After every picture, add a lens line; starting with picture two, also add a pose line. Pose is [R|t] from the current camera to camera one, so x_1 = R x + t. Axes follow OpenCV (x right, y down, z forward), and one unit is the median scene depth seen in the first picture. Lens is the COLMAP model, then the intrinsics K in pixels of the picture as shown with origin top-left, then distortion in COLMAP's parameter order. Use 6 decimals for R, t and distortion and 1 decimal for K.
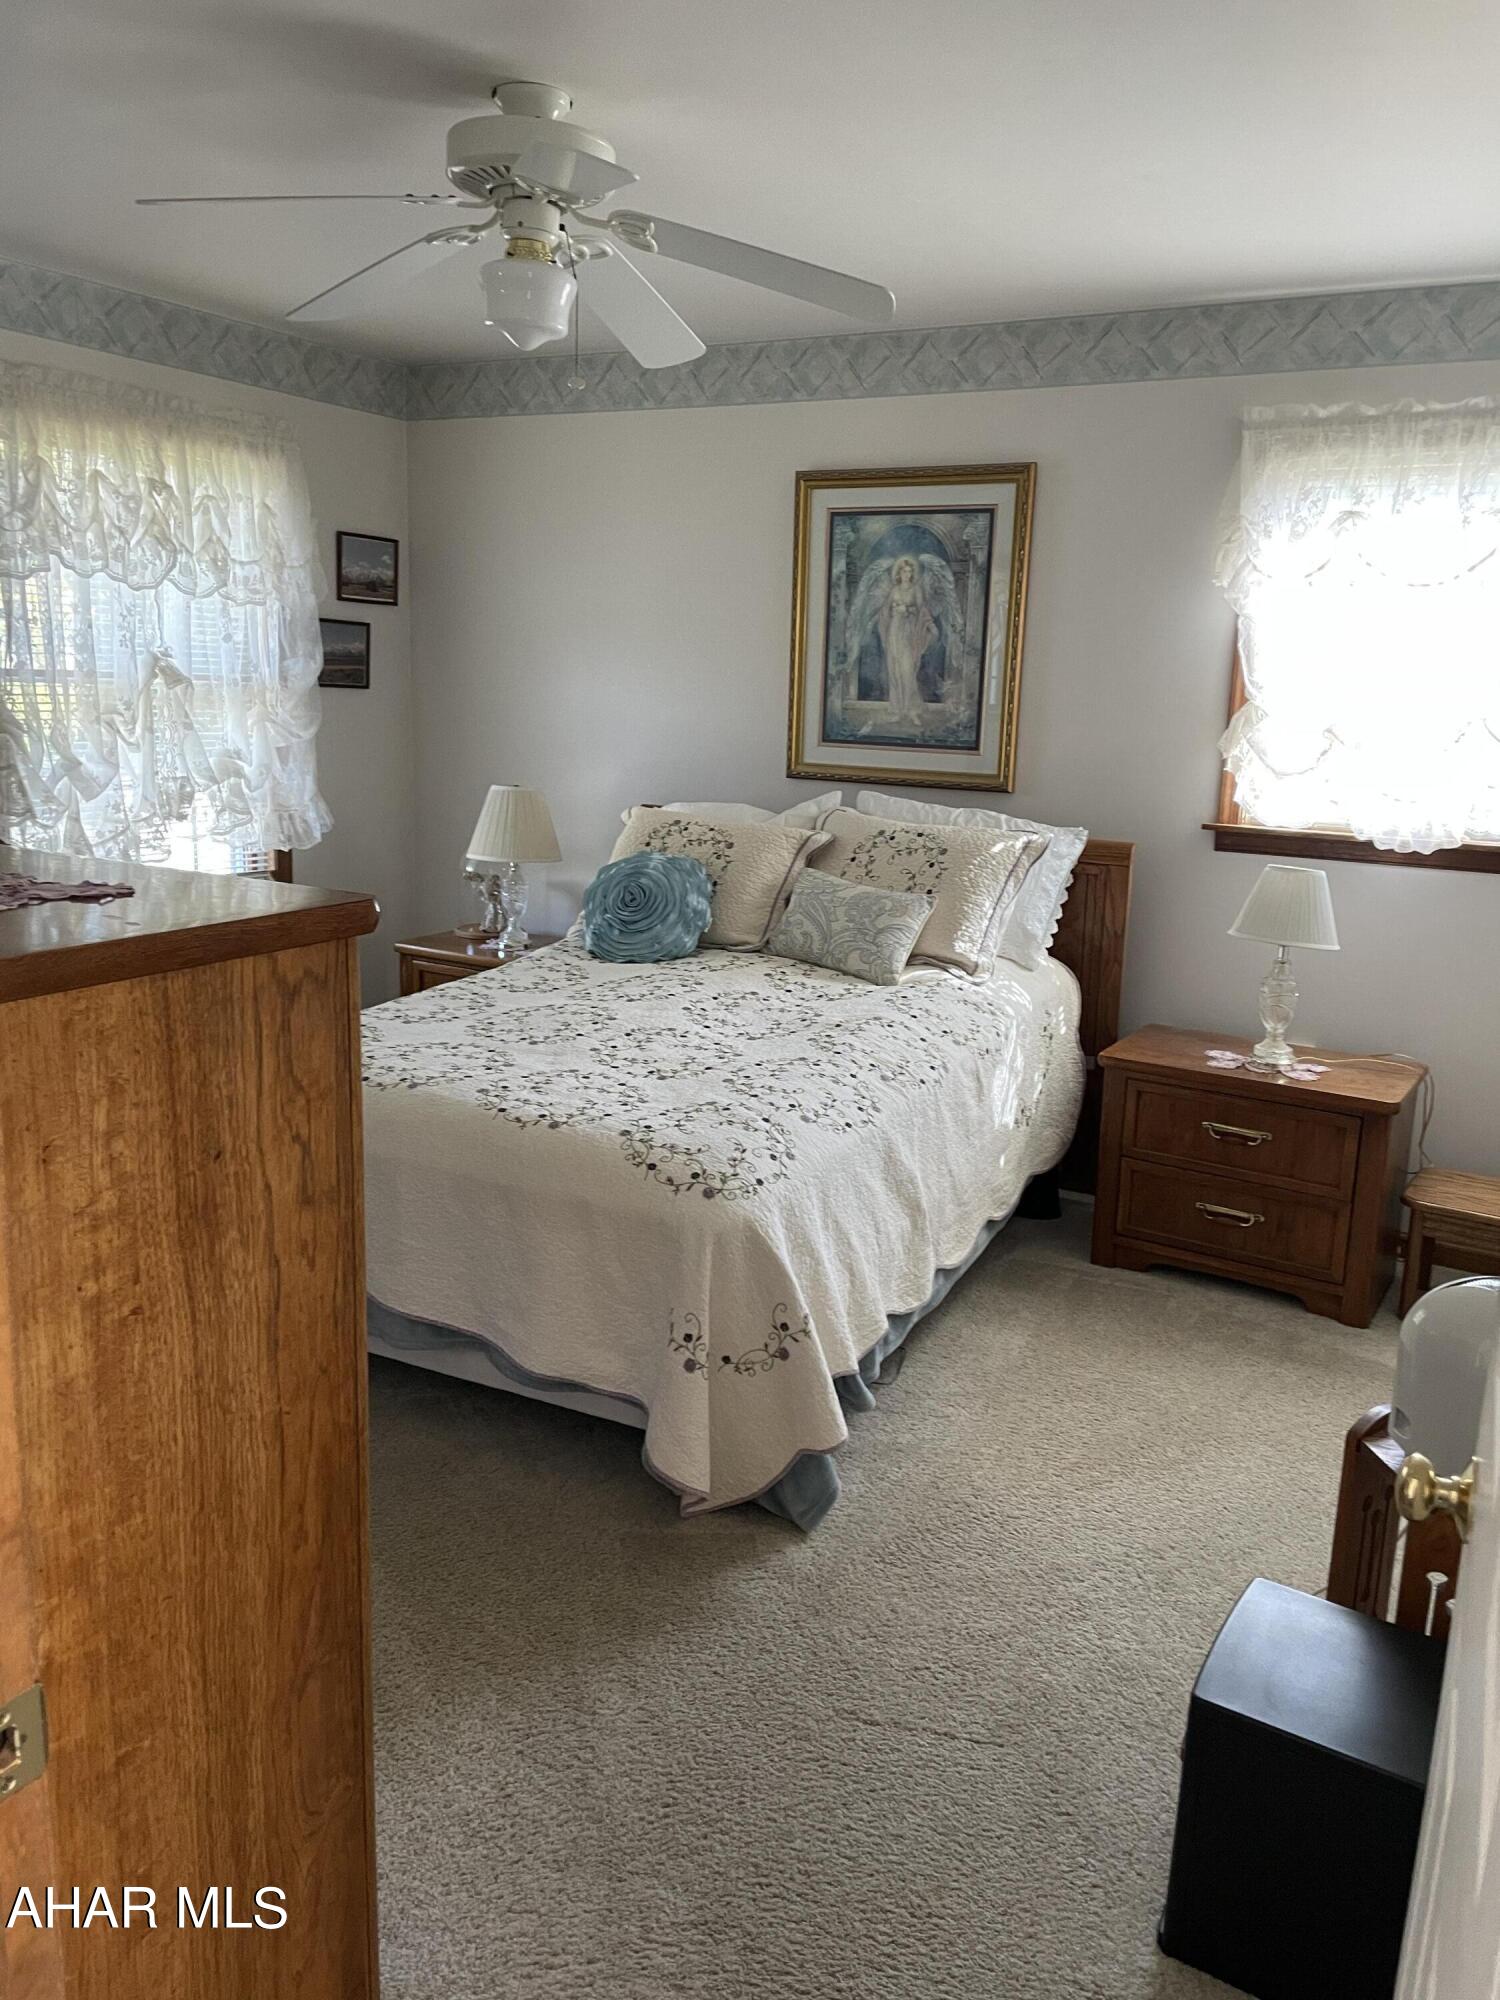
lens RADIAL K [[1522.9, 0, 763.2], [0, 1522.9, 998.5], [0, 0, 1]] dist [0.068155, -0.091570]
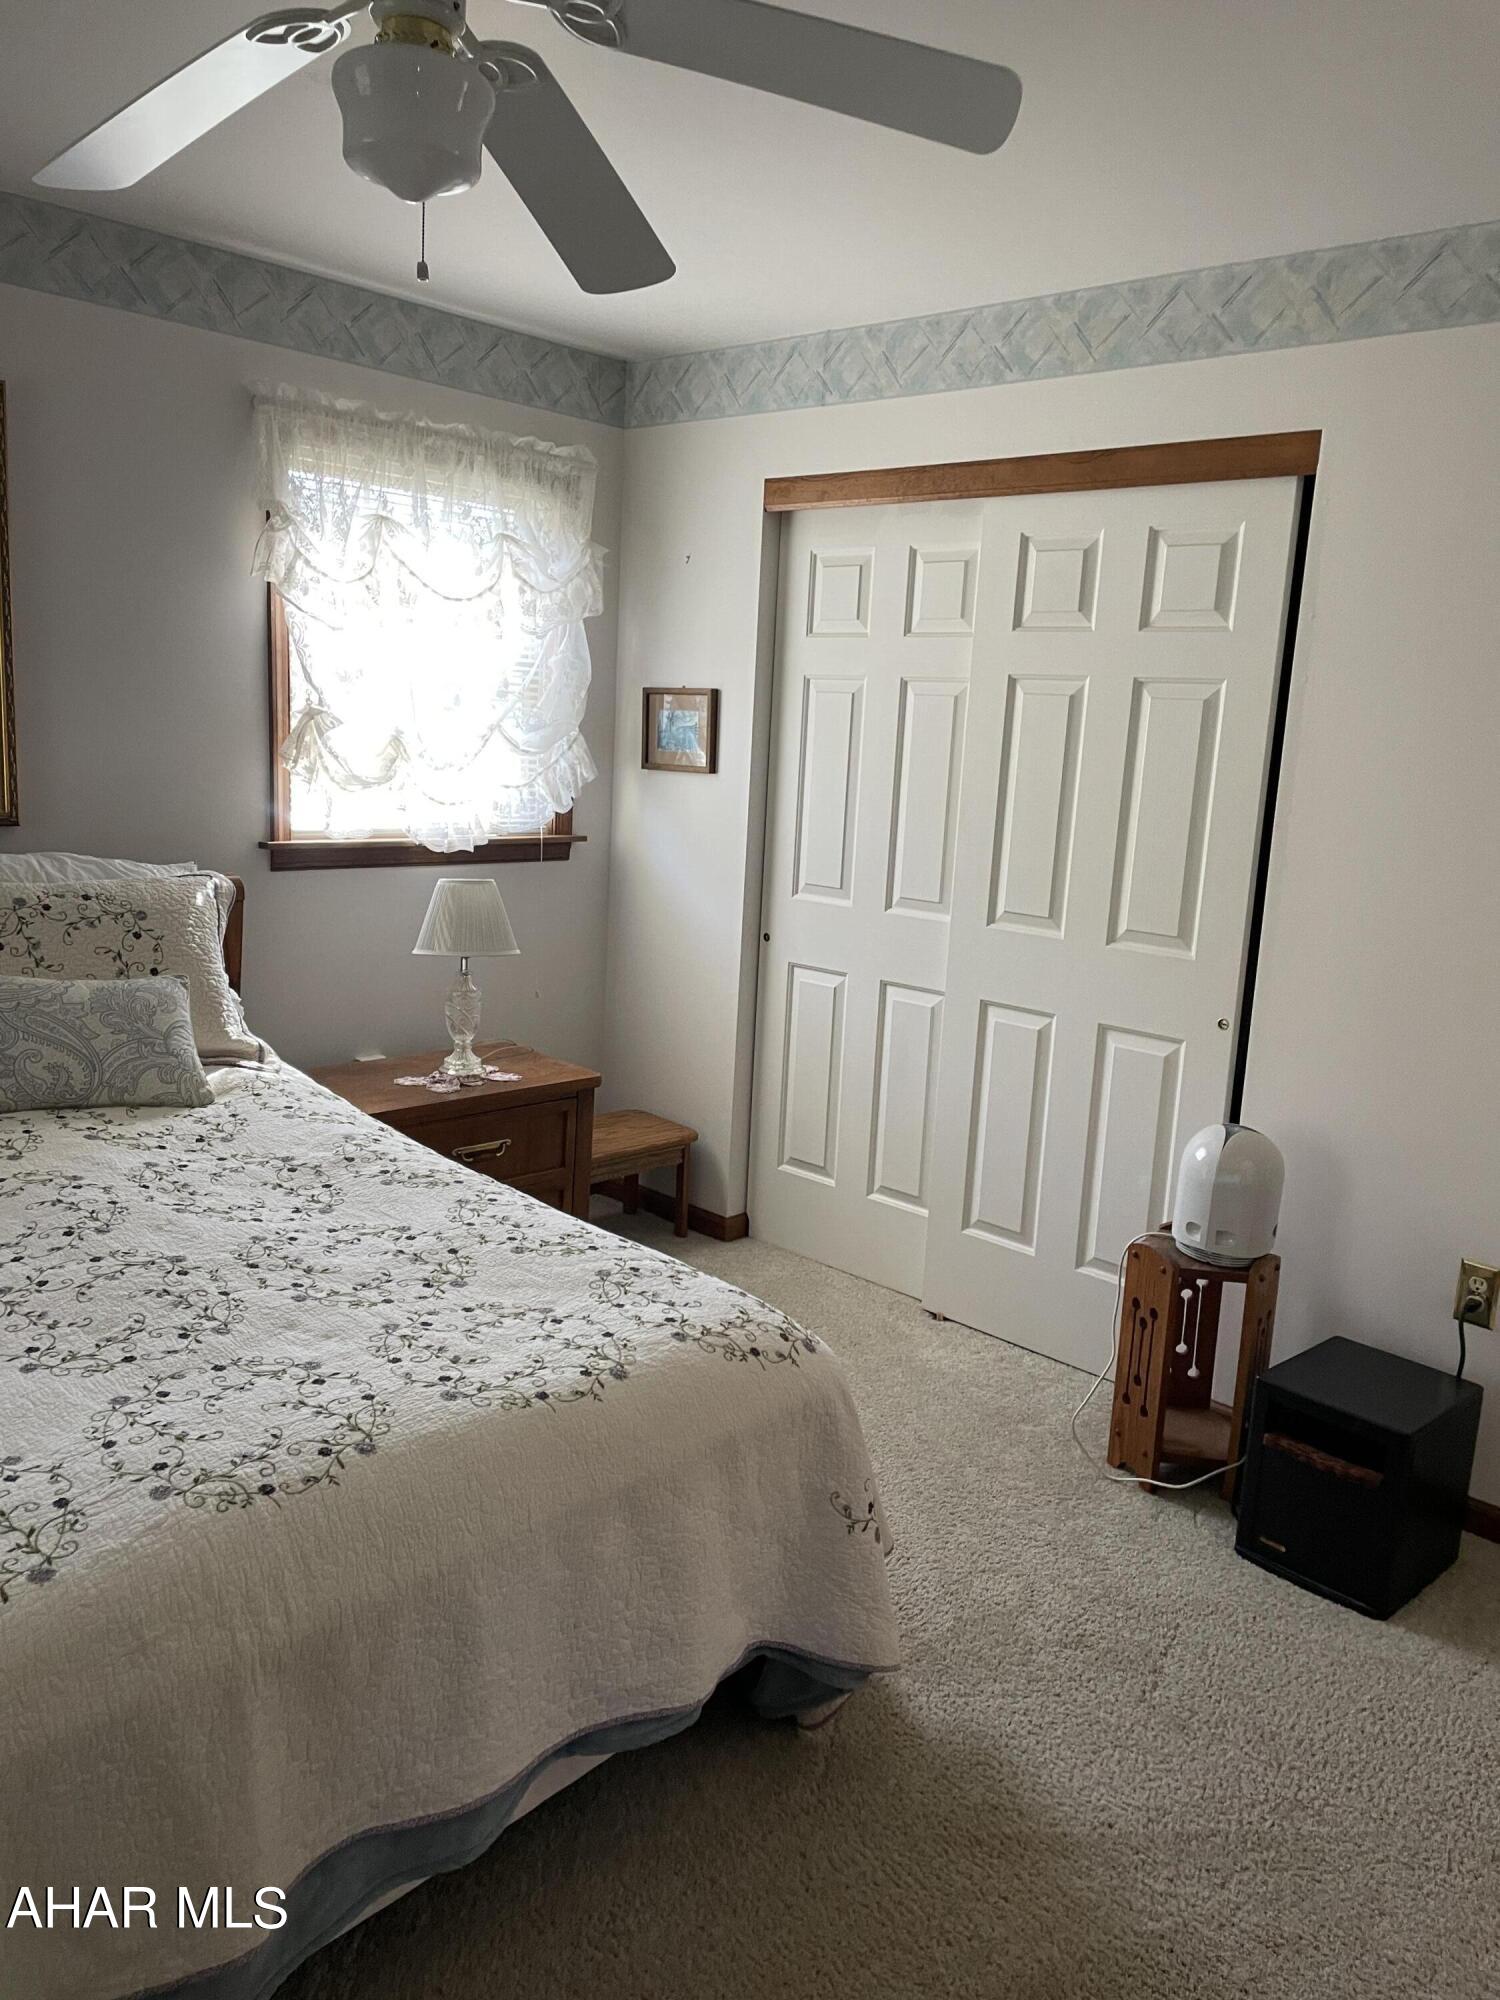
lens RADIAL K [[1522.9, 0, 758.4], [0, 1522.9, 1000.9], [0, 0, 1]] dist [0.068155, -0.091570]
pose [[0.230644, -0.202386, 0.951758, -0.566158], [0.156099, 0.973158, 0.169108, -0.143947], [-0.960436, 0.109564, 0.256045, 0.555017]]
